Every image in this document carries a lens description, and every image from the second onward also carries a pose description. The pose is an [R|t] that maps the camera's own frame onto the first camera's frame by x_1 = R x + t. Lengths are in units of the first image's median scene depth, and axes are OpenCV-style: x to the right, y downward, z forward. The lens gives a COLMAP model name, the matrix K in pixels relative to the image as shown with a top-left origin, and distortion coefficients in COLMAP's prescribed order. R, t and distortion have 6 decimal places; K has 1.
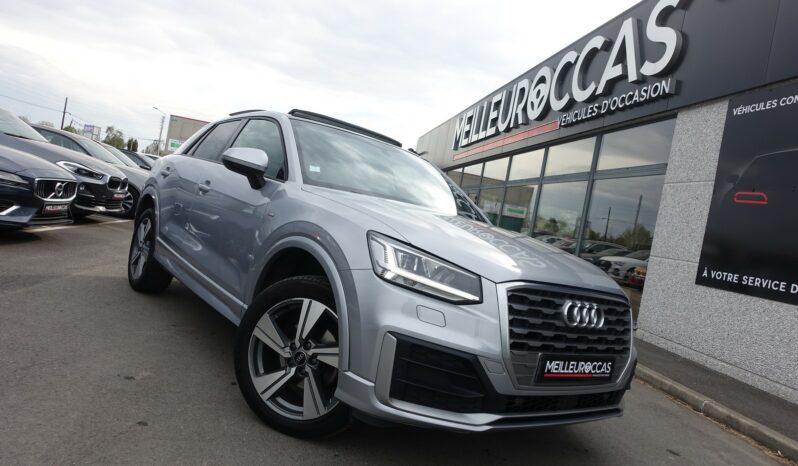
lens RADIAL K [[540.3, 0, 399.0], [0, 540.3, 233.0], [0, 0, 1]] dist [-0.010578, 0.007247]
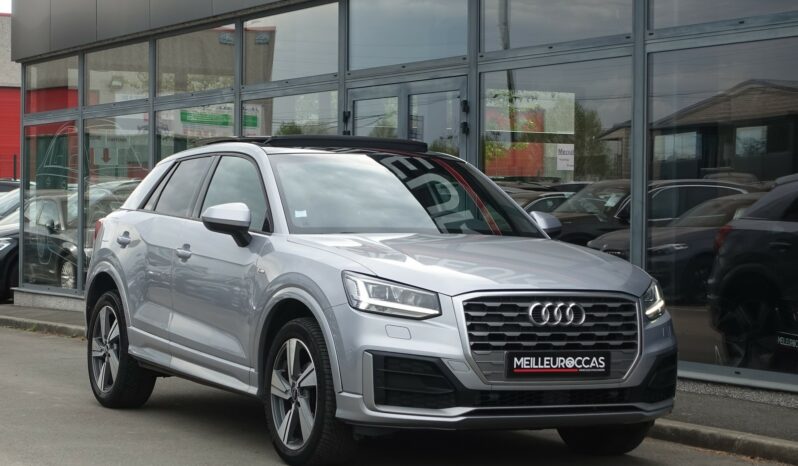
lens RADIAL K [[1729.0, 0, 399.0], [0, 1729.0, 233.0], [0, 0, 1]] dist [-0.053069, -0.537117]
pose [[0.967694, -0.177797, -0.178765, 0.703201], [0.172380, 0.983978, -0.045523, 0.100250], [0.183995, 0.013237, 0.982838, -2.480236]]
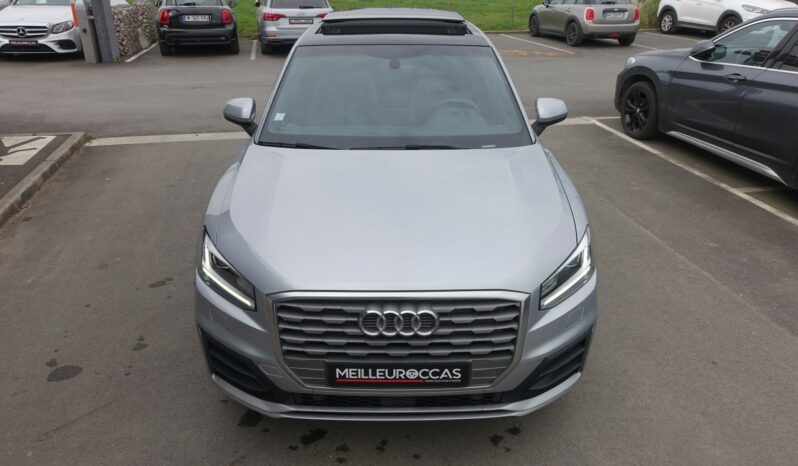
lens RADIAL K [[540.3, 0, 399.0], [0, 540.3, 233.0], [0, 0, 1]] dist [-0.010578, 0.007247]
pose [[0.781076, 0.071299, -0.620352, 0.910651], [0.152325, 0.941692, 0.300022, -0.255046], [0.605572, -0.328836, 0.724673, 0.429268]]
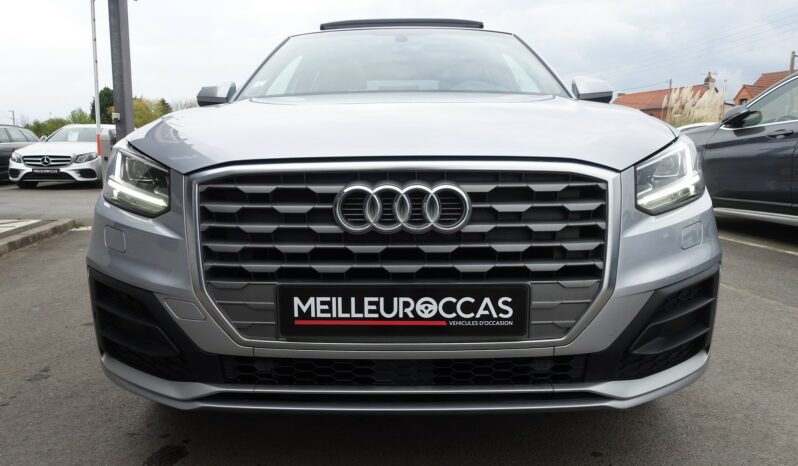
lens RADIAL K [[540.3, 0, 399.0], [0, 540.3, 233.0], [0, 0, 1]] dist [-0.010578, 0.007247]
pose [[0.764298, -0.115010, -0.634524, 0.690551], [0.160503, 0.986930, 0.014444, 0.174731], [0.624570, -0.112882, 0.772768, 0.620961]]
